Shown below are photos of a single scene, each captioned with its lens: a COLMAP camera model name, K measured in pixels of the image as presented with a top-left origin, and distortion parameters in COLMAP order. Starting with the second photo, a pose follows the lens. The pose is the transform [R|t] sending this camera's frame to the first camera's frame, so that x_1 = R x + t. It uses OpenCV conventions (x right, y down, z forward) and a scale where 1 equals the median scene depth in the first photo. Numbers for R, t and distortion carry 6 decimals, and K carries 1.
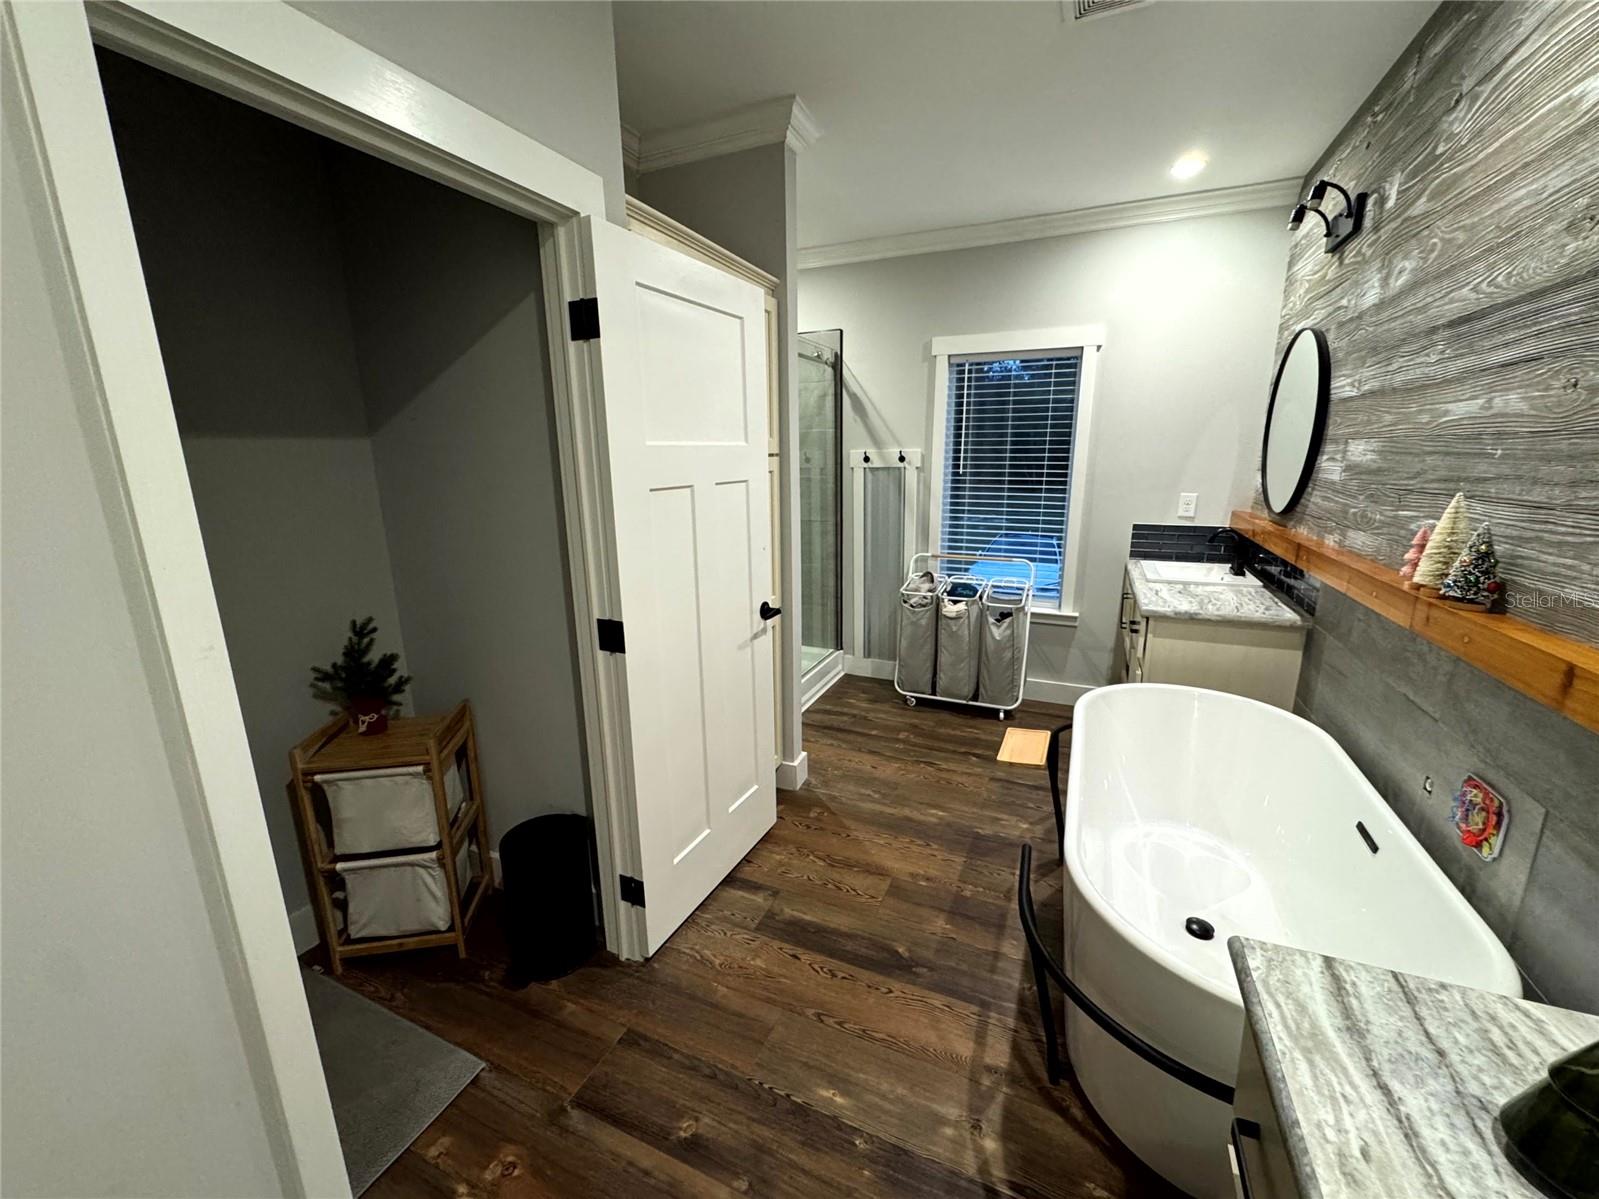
lens RADIAL K [[637.5, 0, 796.6], [0, 637.5, 599.5], [0, 0, 1]] dist [-0.003879, 0.001077]
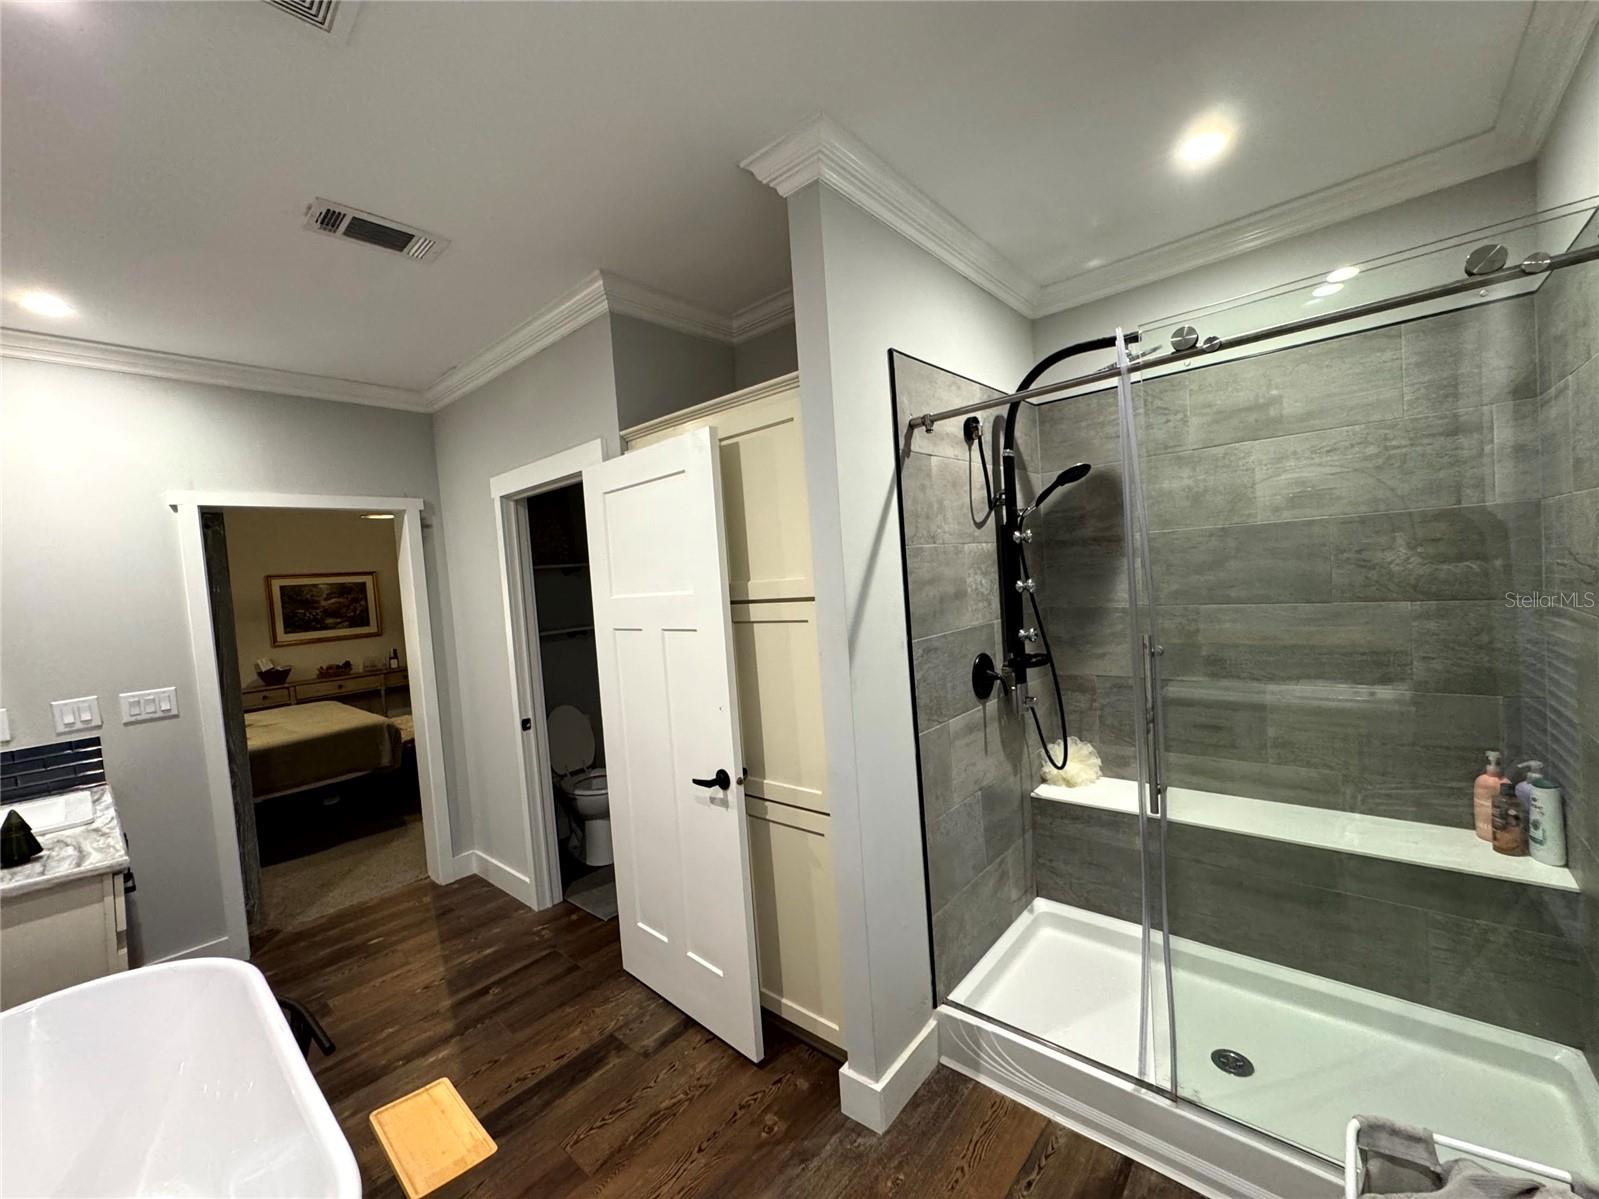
lens RADIAL K [[637.5, 0, 805.4], [0, 637.5, 595.2], [0, 0, 1]] dist [-0.003879, 0.001077]
pose [[-0.286113, 0.060908, -0.956258, 0.852064], [-0.154703, 0.981948, 0.108831, -0.397143], [0.945625, 0.179074, -0.271526, 1.502900]]
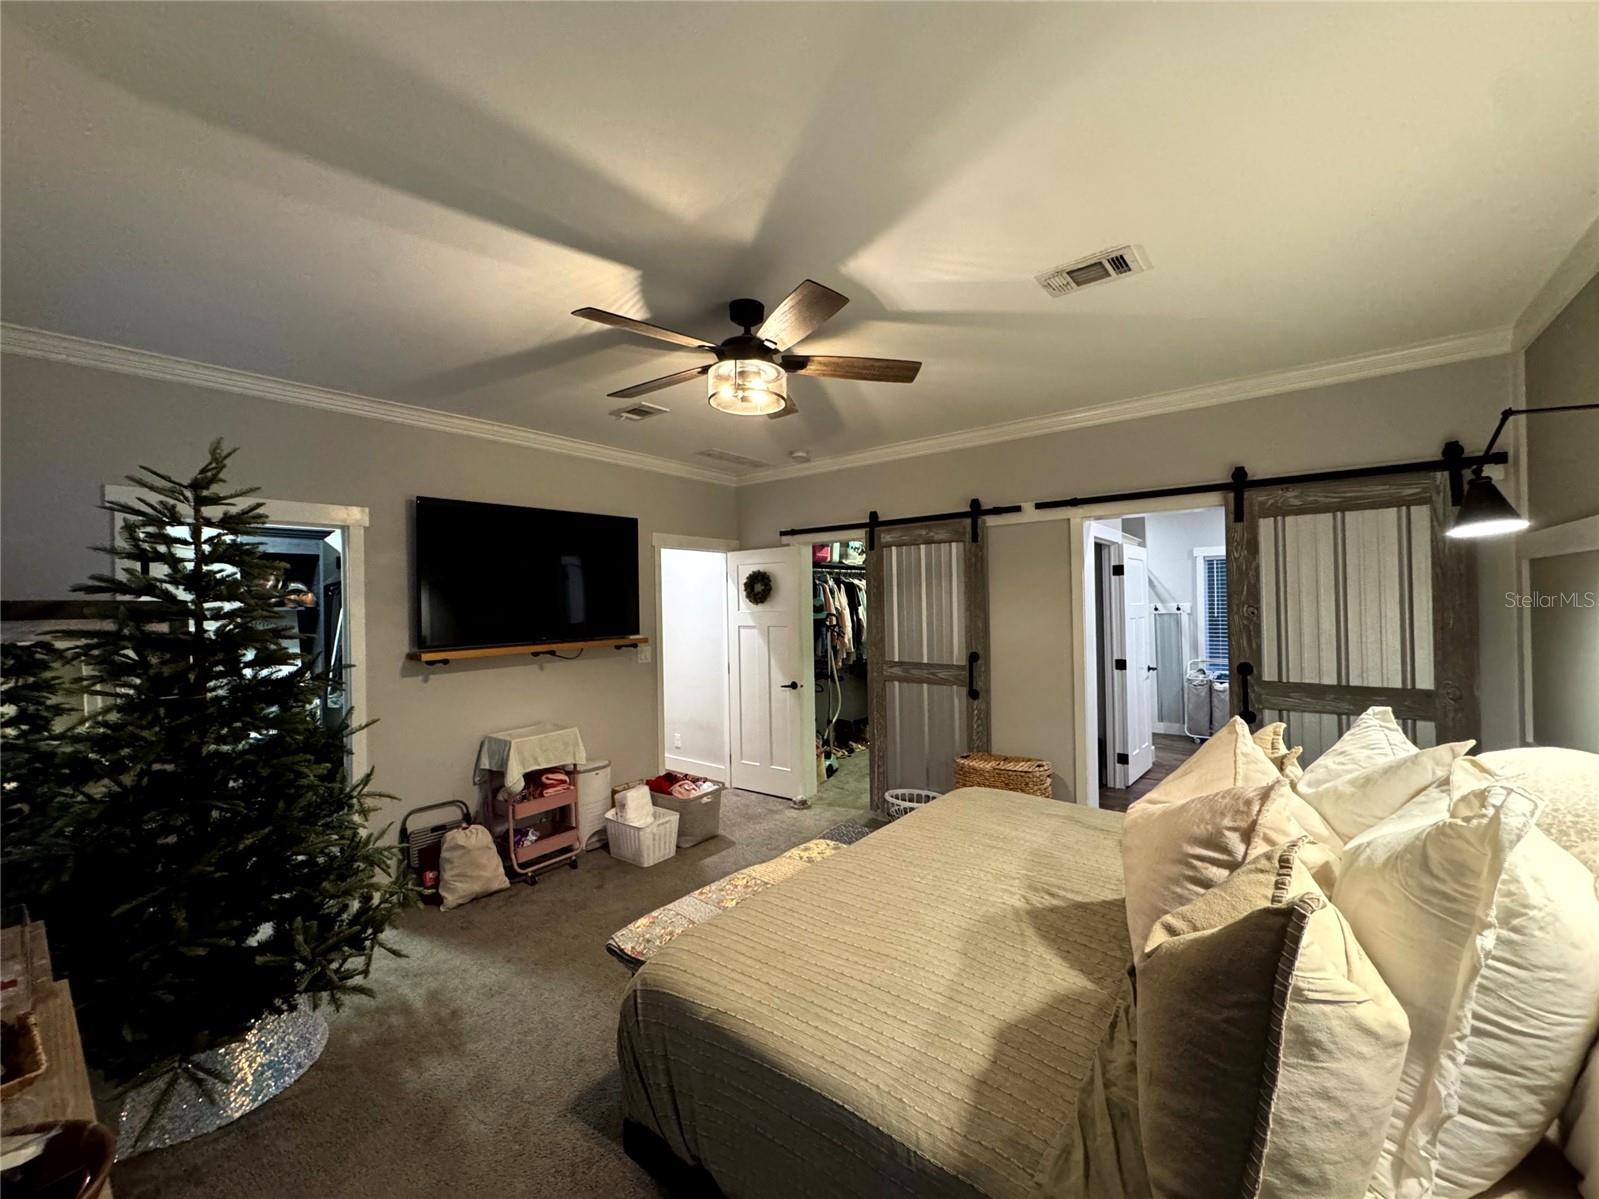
lens RADIAL K [[637.5, 0, 796.1], [0, 637.5, 599.1], [0, 0, 1]] dist [-0.003879, 0.001077]
pose [[0.968371, -0.007456, -0.249402, -0.881762], [-0.050567, 0.972947, -0.225425, 0.443762], [0.244335, 0.230907, 0.941797, -2.011603]]
